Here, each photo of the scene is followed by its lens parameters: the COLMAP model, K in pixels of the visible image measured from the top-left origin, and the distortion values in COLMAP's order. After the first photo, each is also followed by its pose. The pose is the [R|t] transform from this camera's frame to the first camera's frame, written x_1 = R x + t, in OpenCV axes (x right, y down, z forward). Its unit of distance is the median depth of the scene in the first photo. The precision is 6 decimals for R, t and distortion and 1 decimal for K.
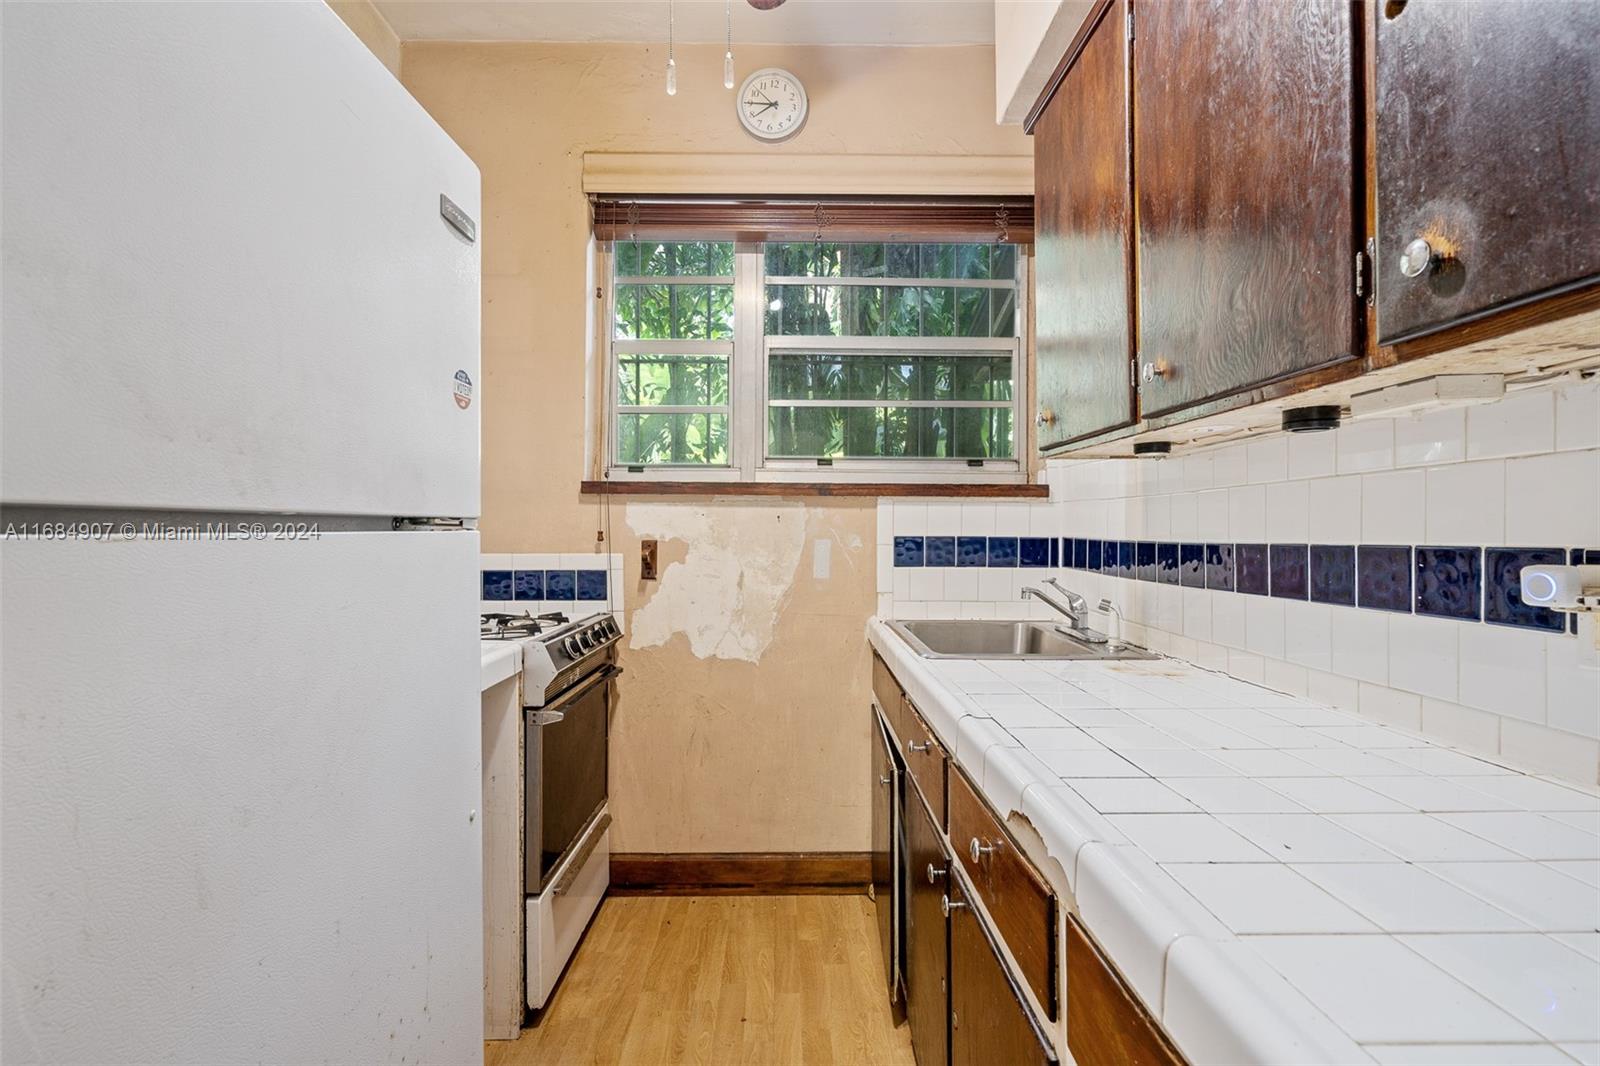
lens RADIAL K [[731.8, 0, 794.0], [0, 731.8, 524.8], [0, 0, 1]] dist [-0.002964, 0.001649]
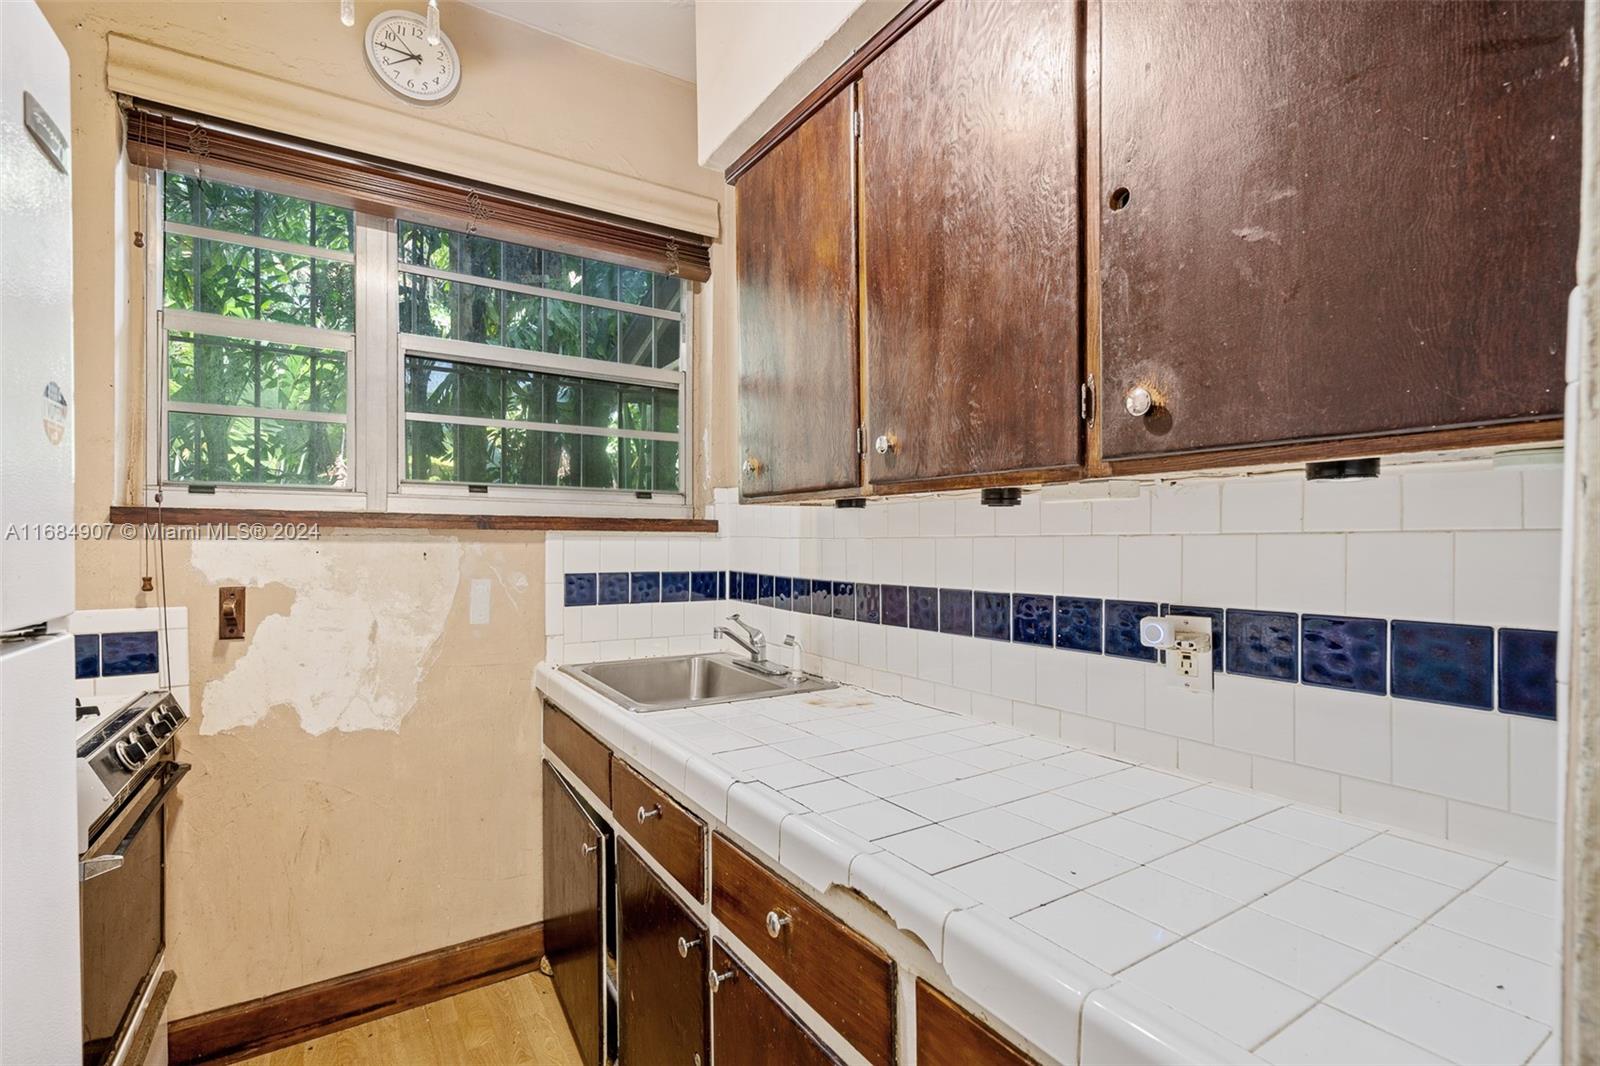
lens RADIAL K [[734.7, 0, 795.1], [0, 734.7, 537.9], [0, 0, 1]] dist [-0.001894, 0.000390]
pose [[0.847989, -0.000583, 0.530013, -0.111660], [-0.003899, 0.999965, 0.007338, -0.038437], [-0.529999, -0.008290, 0.847958, 0.061882]]
